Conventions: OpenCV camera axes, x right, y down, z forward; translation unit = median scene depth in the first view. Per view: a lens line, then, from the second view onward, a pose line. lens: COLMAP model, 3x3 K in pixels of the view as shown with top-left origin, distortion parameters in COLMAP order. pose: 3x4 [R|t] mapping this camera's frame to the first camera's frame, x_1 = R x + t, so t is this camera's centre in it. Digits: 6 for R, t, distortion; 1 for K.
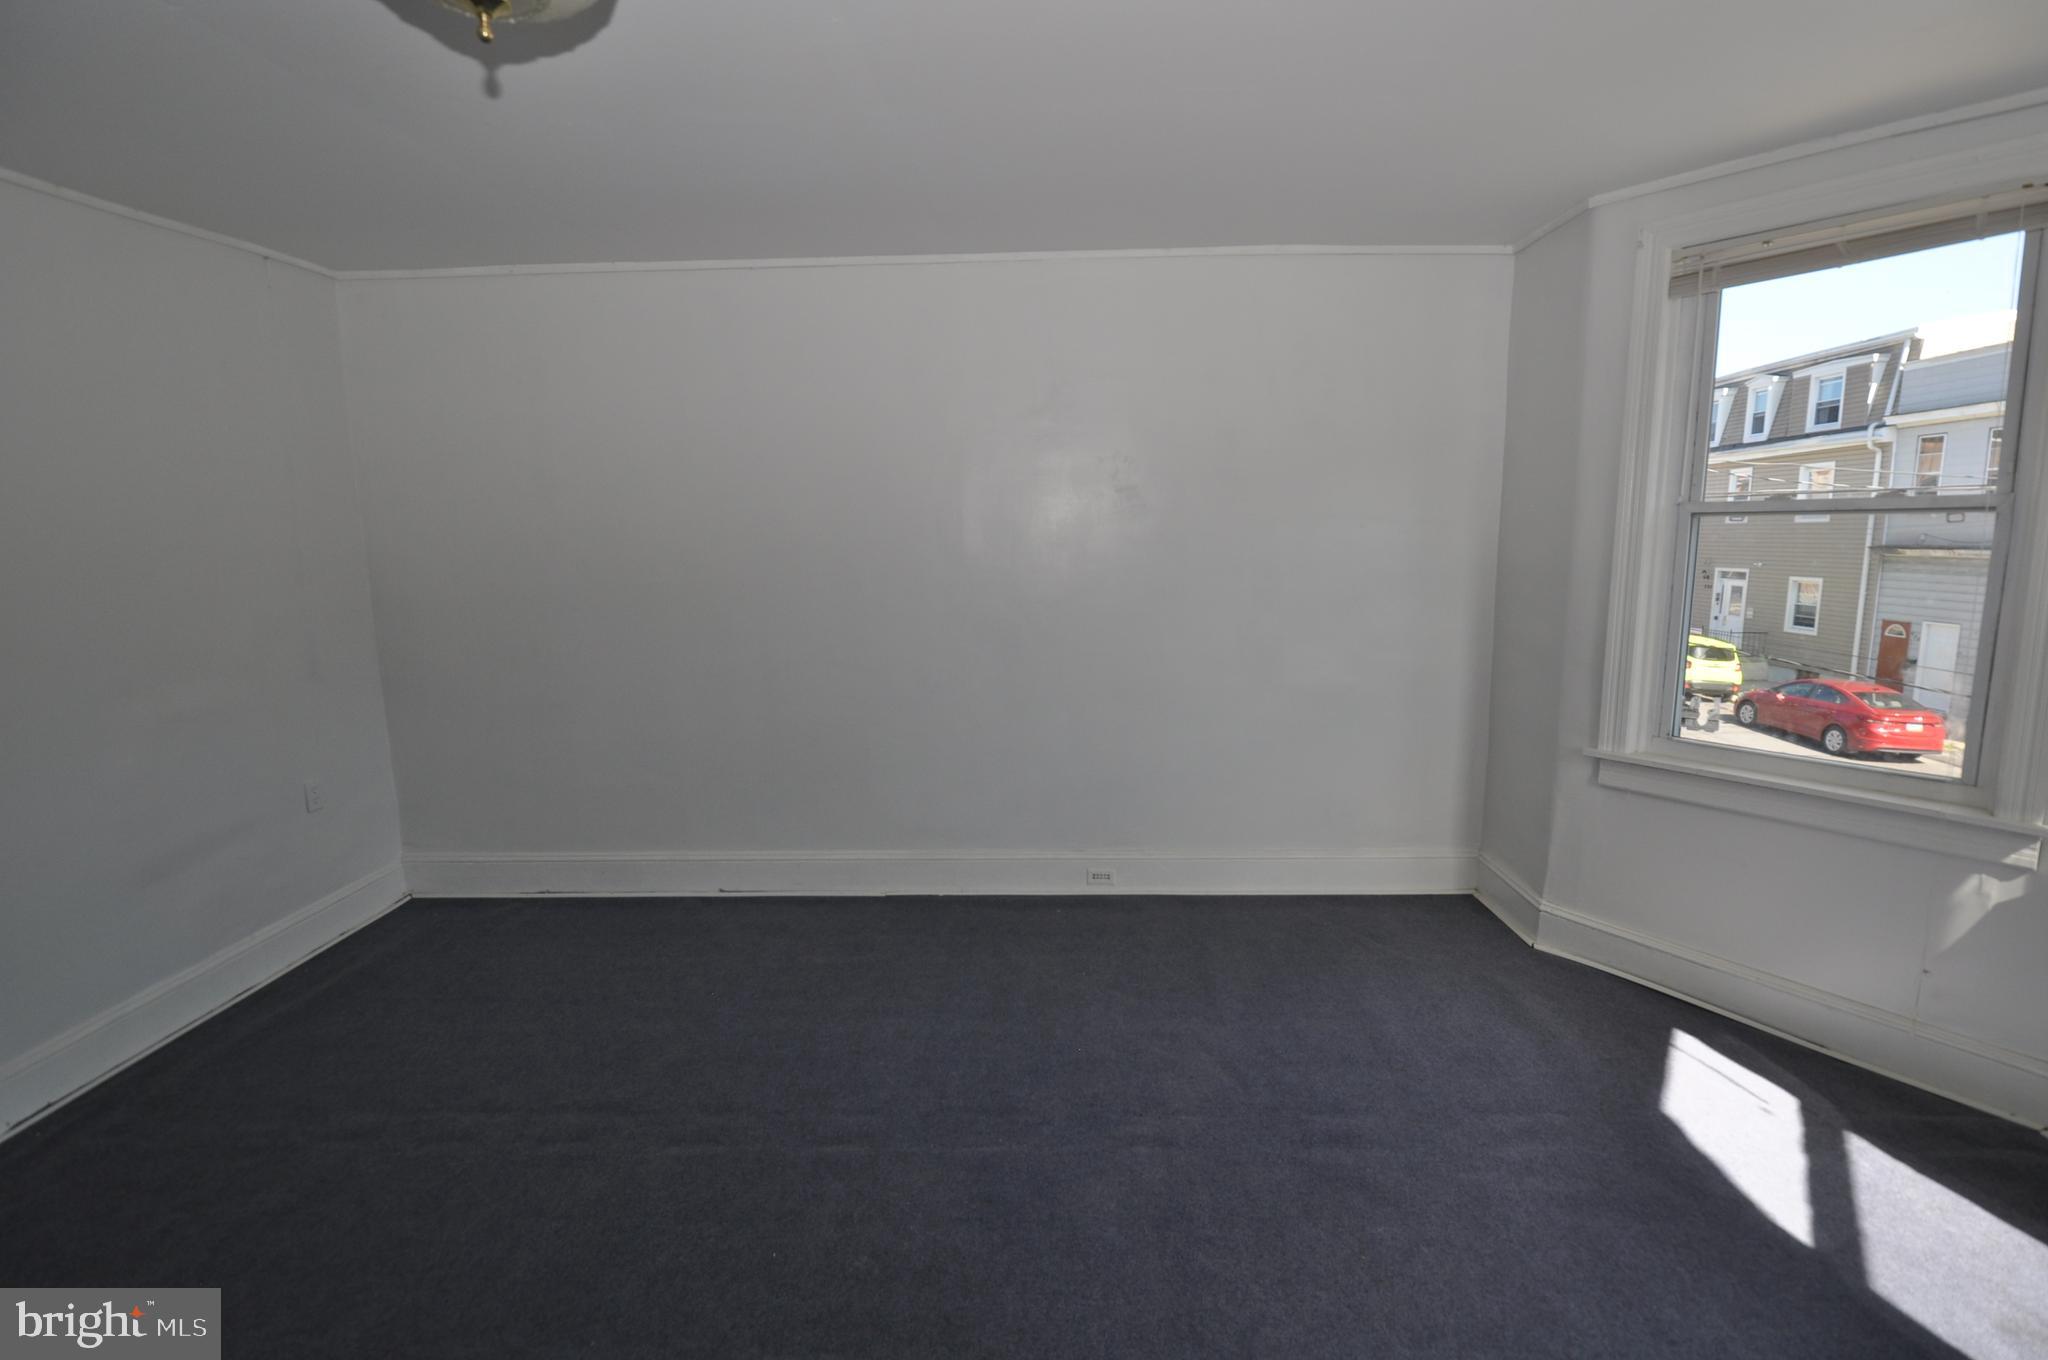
lens RADIAL K [[975.0, 0, 1022.5], [0, 975.0, 688.2], [0, 0, 1]] dist [-0.004713, -0.000485]
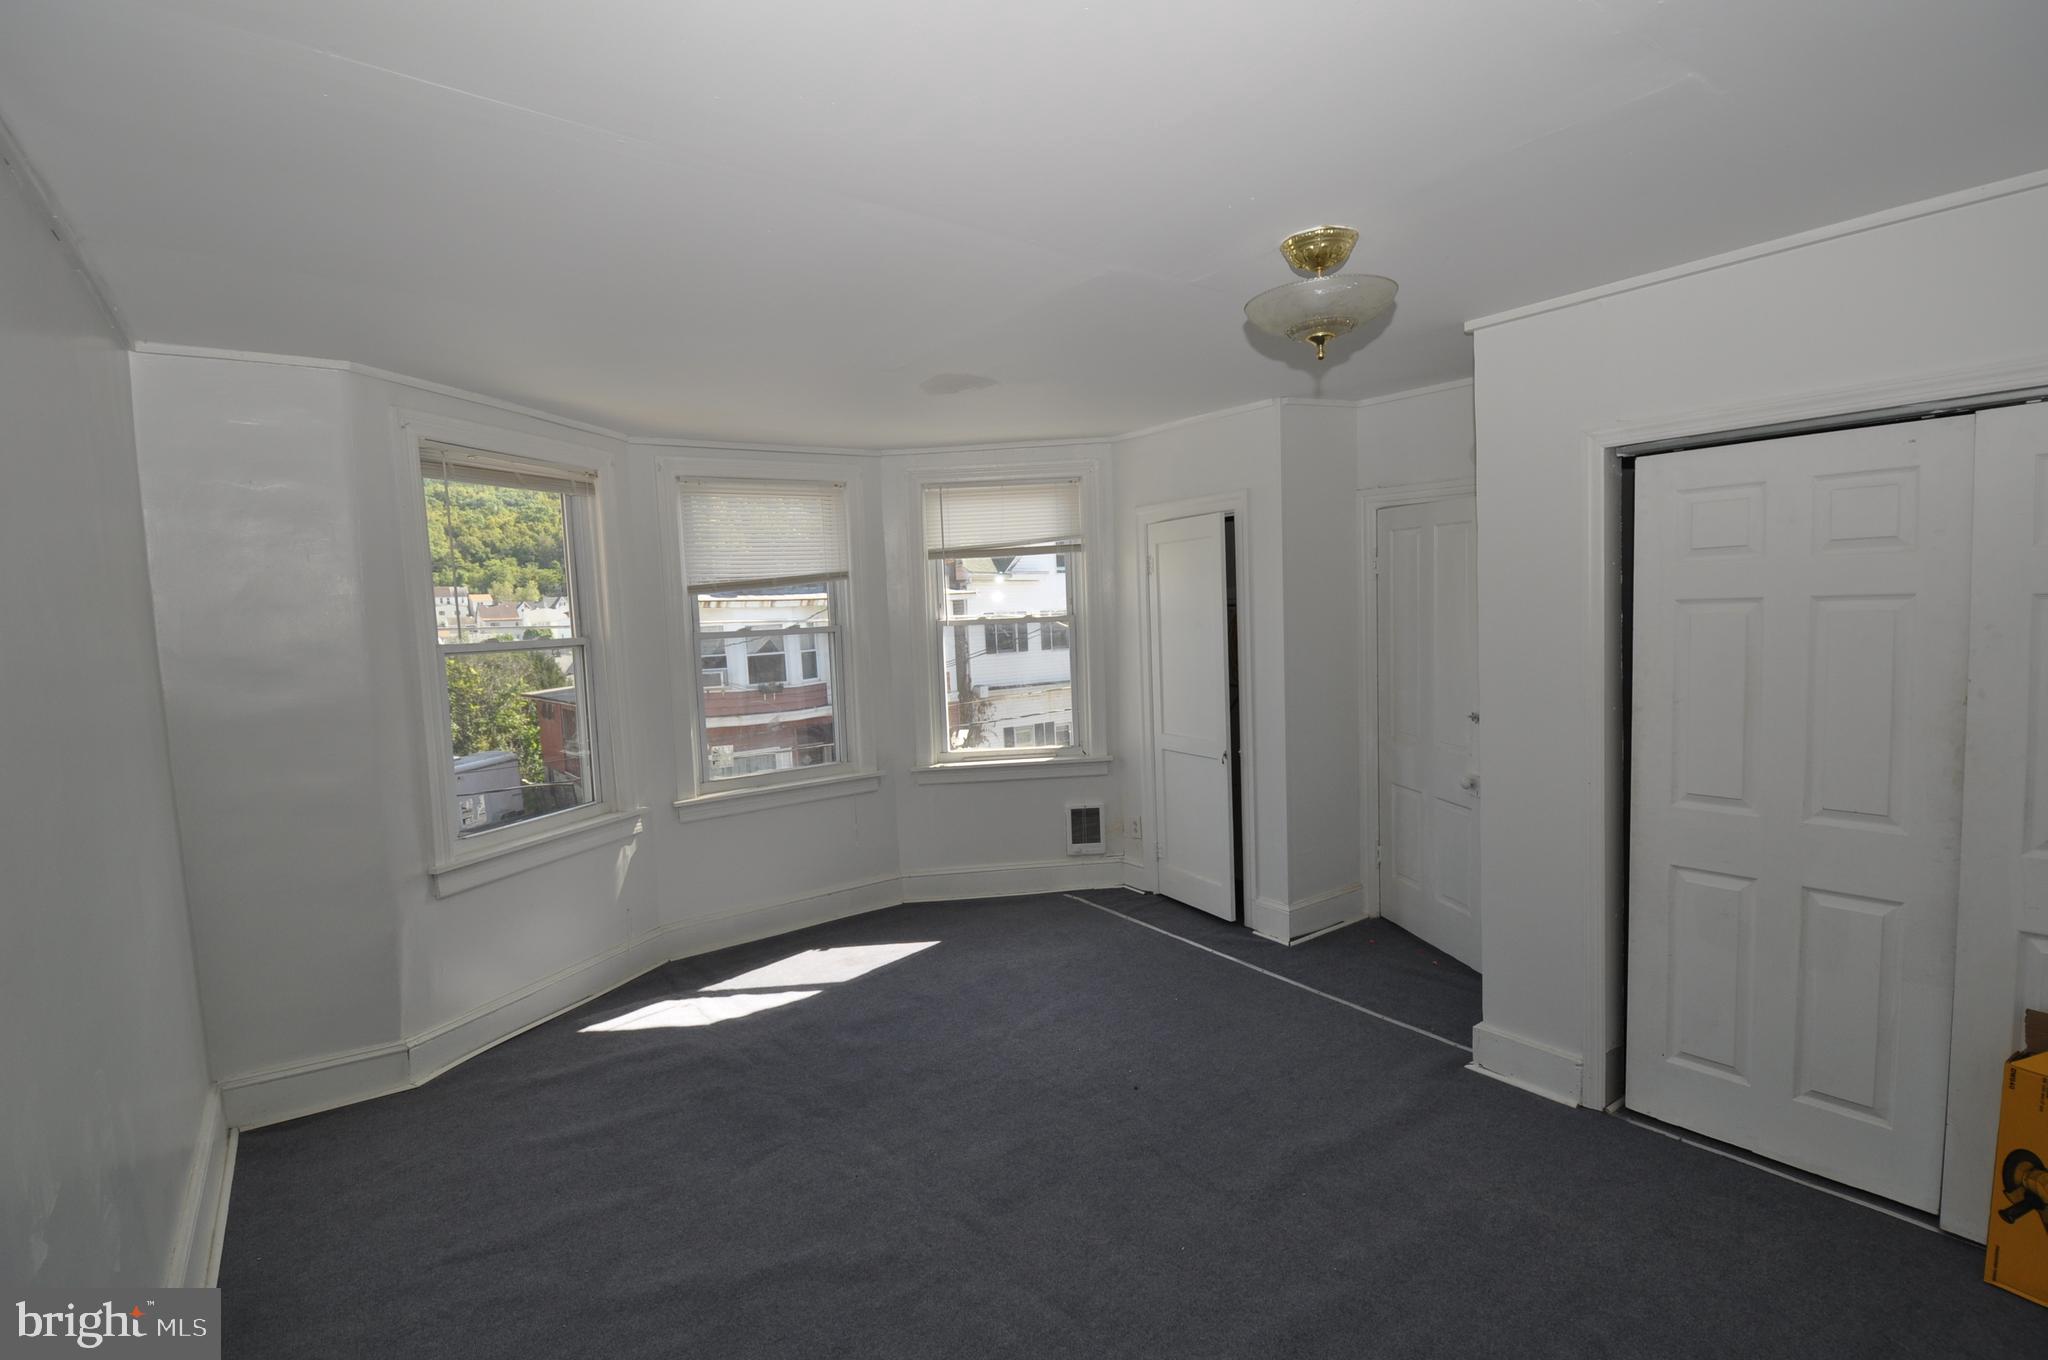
lens RADIAL K [[975.0, 0, 1022.9], [0, 975.0, 682.3], [0, 0, 1]] dist [-0.004713, -0.000485]
pose [[-0.613341, -0.009316, 0.789763, -0.748607], [0.177181, 0.972822, 0.149076, -0.204178], [-0.769688, 0.231366, -0.595021, 1.217148]]
